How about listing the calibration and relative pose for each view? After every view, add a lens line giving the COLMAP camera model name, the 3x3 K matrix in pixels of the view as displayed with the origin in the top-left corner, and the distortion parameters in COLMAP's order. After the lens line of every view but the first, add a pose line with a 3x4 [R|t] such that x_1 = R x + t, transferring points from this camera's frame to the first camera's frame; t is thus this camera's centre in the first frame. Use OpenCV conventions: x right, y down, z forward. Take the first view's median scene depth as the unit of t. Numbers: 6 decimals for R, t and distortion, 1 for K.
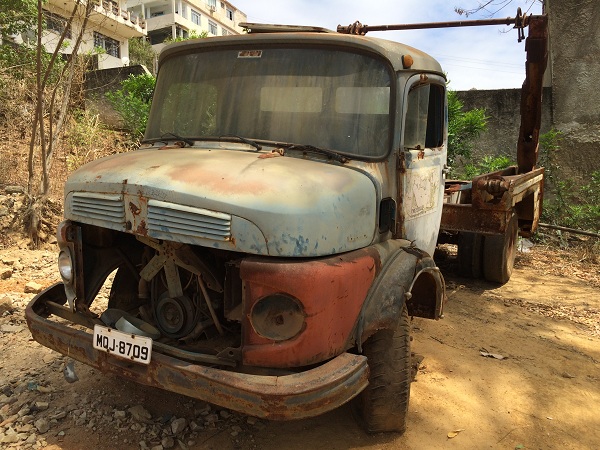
lens RADIAL K [[518.5, 0, 300.0], [0, 518.5, 225.0], [0, 0, 1]] dist [0.029622, -0.005844]
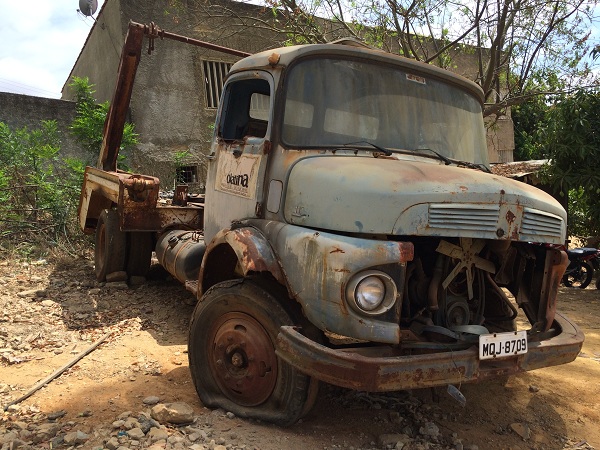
lens RADIAL K [[518.5, 0, 300.0], [0, 518.5, 225.0], [0, 0, 1]] dist [0.029622, -0.005844]
pose [[0.508157, -0.050174, 0.859802, -1.442482], [0.074076, 0.997149, 0.014409, -0.060405], [-0.858073, 0.056369, 0.510424, 0.793132]]
